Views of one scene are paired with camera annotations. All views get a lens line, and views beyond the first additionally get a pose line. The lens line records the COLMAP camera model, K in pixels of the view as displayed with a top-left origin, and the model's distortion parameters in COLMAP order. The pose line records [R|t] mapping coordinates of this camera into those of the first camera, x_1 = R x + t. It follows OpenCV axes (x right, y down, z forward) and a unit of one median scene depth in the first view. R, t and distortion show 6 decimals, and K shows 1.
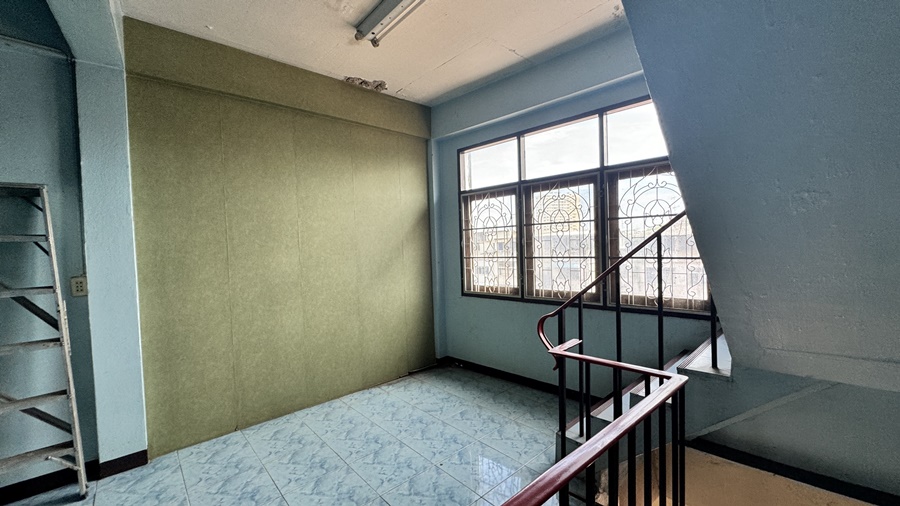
lens RADIAL K [[358.3, 0, 445.8], [0, 358.3, 250.8], [0, 0, 1]] dist [-0.003068, -0.000190]
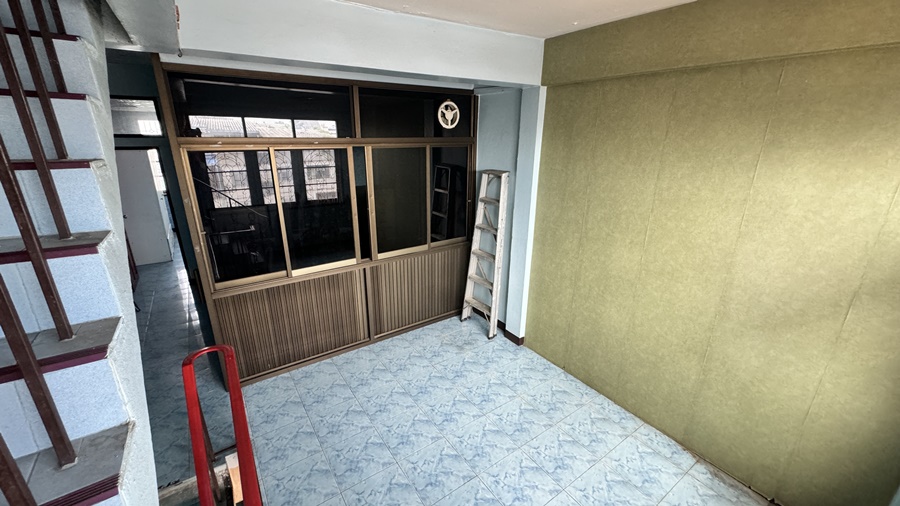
lens RADIAL K [[358.3, 0, 452.5], [0, 358.3, 249.7], [0, 0, 1]] dist [-0.003068, -0.000190]
pose [[-0.106938, 0.338017, -0.935045, 0.487608], [-0.026047, 0.939162, 0.342484, -0.311449], [0.993924, 0.060980, -0.091628, 0.682517]]
